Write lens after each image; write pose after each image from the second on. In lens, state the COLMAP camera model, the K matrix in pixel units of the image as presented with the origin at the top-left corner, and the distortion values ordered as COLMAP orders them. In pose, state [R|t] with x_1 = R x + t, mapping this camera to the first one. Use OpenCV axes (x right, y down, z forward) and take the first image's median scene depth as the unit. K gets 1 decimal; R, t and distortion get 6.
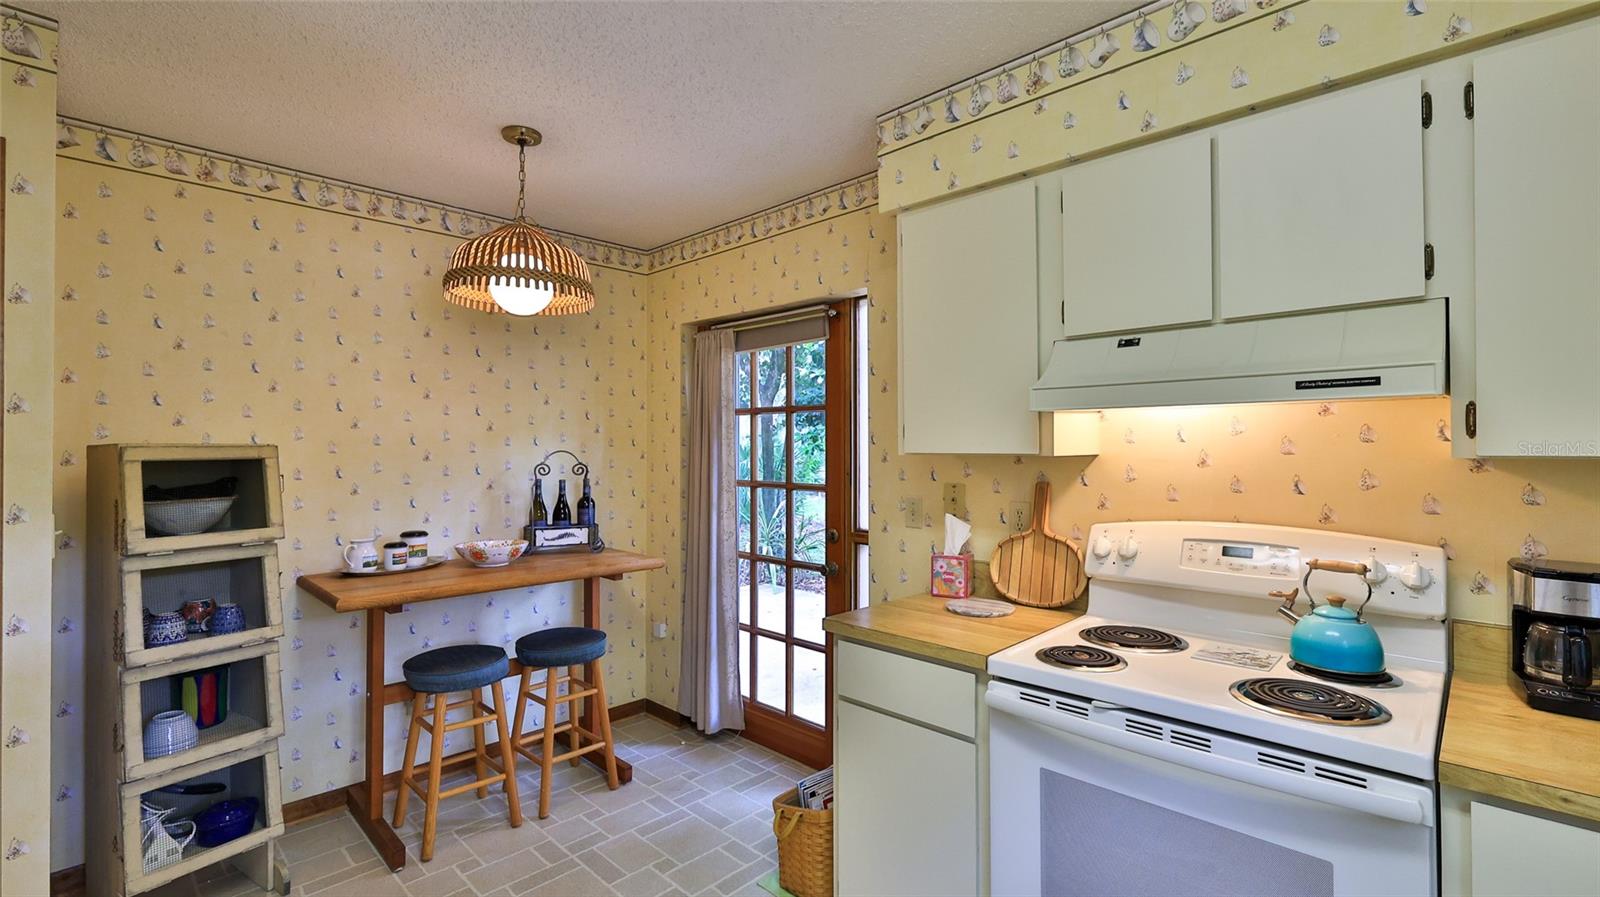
lens RADIAL K [[729.1, 0, 804.7], [0, 729.1, 442.8], [0, 0, 1]] dist [0.004873, 0.000484]
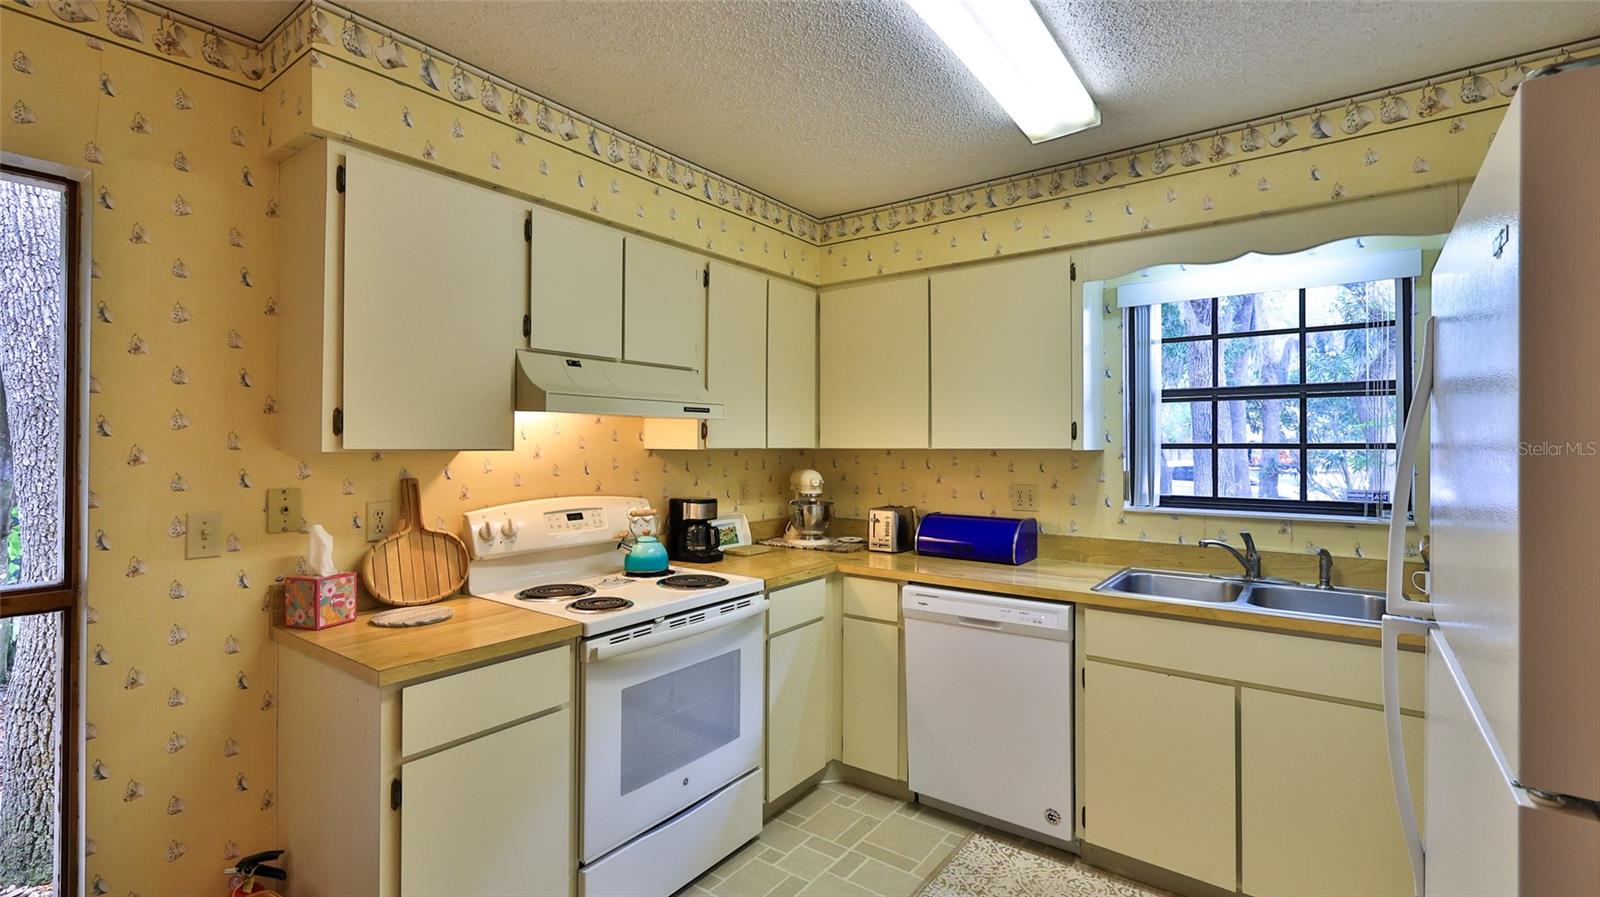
lens RADIAL K [[729.1, 0, 797.2], [0, 729.1, 442.2], [0, 0, 1]] dist [0.004873, 0.000484]
pose [[-0.153160, 0.004182, 0.988193, -0.876531], [-0.009723, 0.999936, -0.005738, 0.007314], [-0.988154, -0.010487, -0.153110, 0.775854]]
